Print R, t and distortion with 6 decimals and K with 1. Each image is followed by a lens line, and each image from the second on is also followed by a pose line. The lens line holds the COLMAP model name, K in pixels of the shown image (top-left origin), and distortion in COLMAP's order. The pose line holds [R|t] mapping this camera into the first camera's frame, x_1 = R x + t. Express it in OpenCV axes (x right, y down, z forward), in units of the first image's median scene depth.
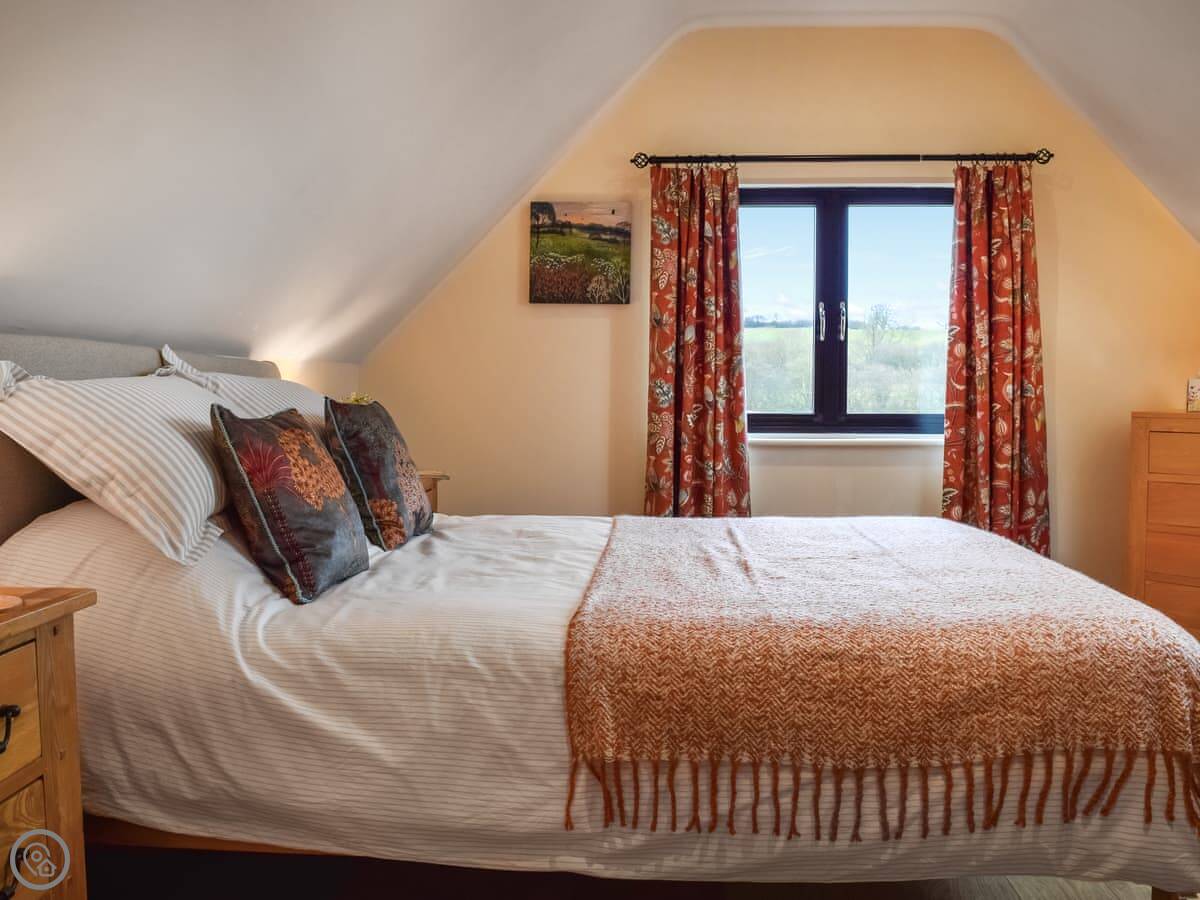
lens RADIAL K [[987.3, 0, 600.0], [0, 987.3, 450.0], [0, 0, 1]] dist [-0.096802, 0.023260]
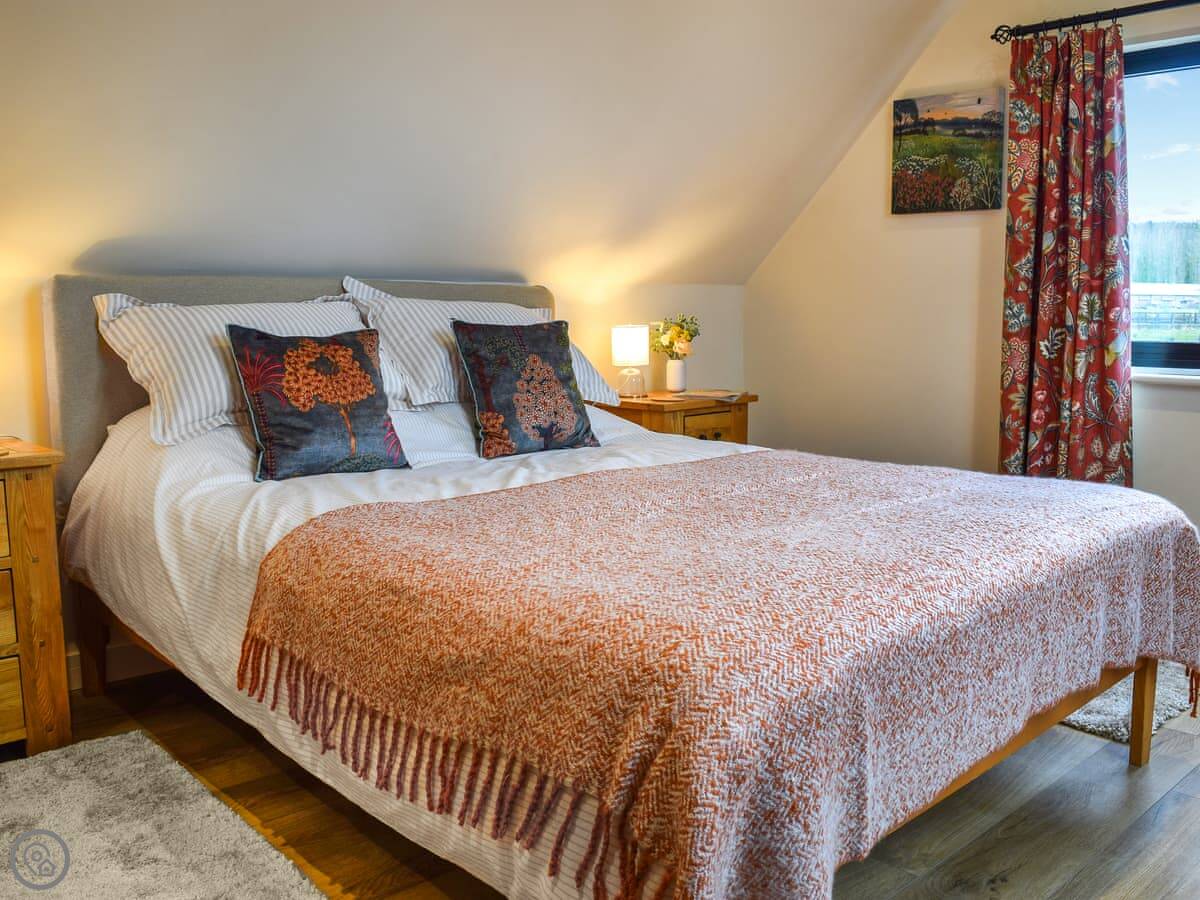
lens RADIAL K [[1008.8, 0, 600.3], [0, 1008.8, 418.2], [0, 0, 1]] dist [-0.076059, 0.008585]
pose [[0.751027, 0.066334, -0.656930, 0.359348], [-0.035570, 0.997561, 0.060064, -0.008817], [0.659312, -0.021742, 0.751555, 0.138772]]
